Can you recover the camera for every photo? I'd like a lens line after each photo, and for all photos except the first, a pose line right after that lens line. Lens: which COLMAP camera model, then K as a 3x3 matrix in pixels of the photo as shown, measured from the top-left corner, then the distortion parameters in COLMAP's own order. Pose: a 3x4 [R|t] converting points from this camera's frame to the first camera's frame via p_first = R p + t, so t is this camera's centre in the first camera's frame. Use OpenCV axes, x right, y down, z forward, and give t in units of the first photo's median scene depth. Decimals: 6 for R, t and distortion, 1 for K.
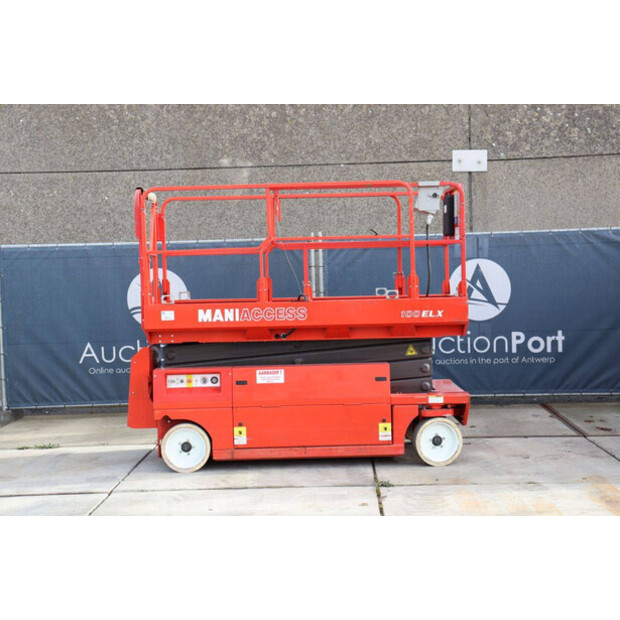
lens RADIAL K [[1023.1, 0, 310.3], [0, 1023.1, 304.1], [0, 0, 1]] dist [0.166148, 0.000000]
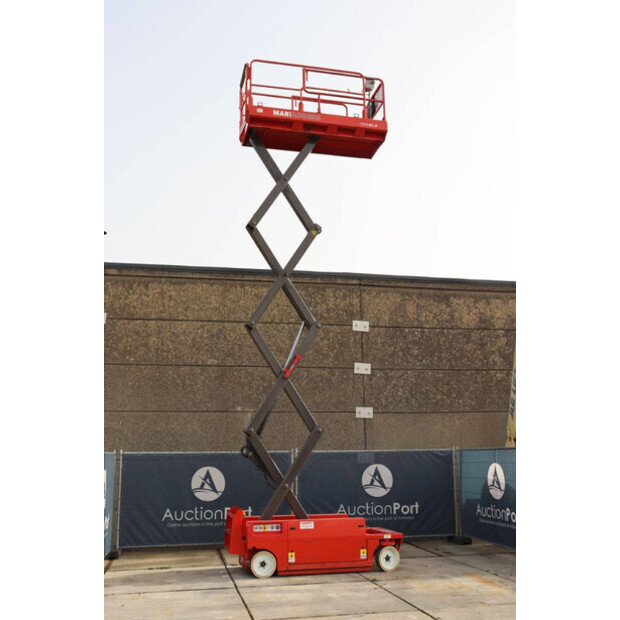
lens RADIAL K [[649.9, 0, 308.0], [0, 649.9, 310.8], [0, 0, 1]] dist [-0.040276, 0.000000]
pose [[0.972800, 0.067315, 0.221648, -0.334578], [-0.005855, 0.963685, -0.266979, 0.005975], [-0.231571, 0.258419, 0.937867, -0.256875]]
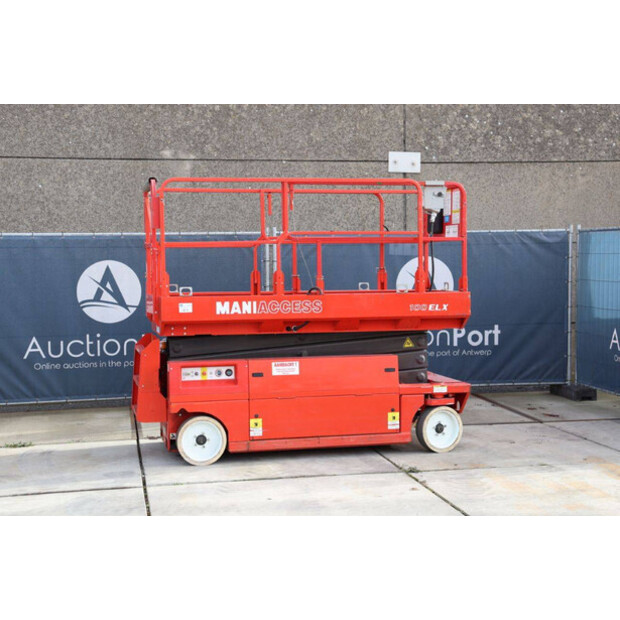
lens RADIAL K [[1023.1, 0, 316.5], [0, 1023.1, 308.1], [0, 0, 1]] dist [0.166148, 0.000000]
pose [[0.974241, 0.005395, 0.225446, -0.236060], [-0.006538, 0.999969, 0.004325, 0.006322], [-0.225416, -0.005688, 0.974246, 0.007156]]
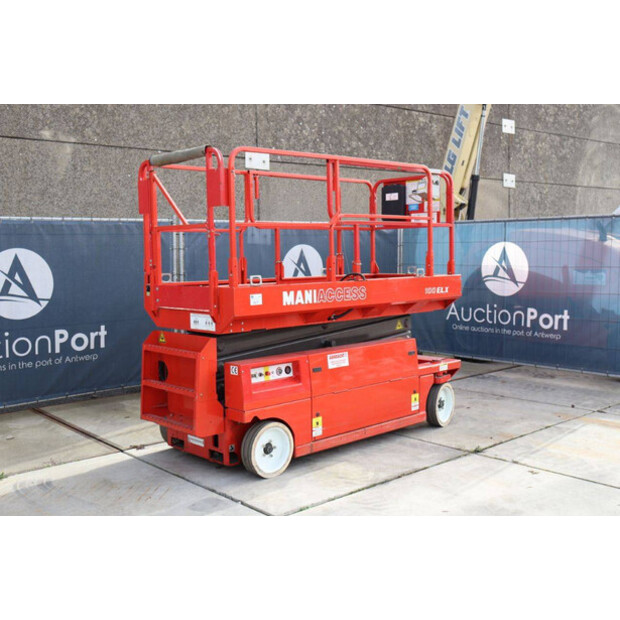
lens RADIAL K [[717.2, 0, 312.8], [0, 717.2, 307.4], [0, 0, 1]] dist [-0.008551, 0.000000]
pose [[0.727854, -0.040138, 0.684556, -0.505428], [0.021492, 0.999130, 0.035731, -0.002518], [-0.685395, -0.011295, 0.728084, 0.528870]]
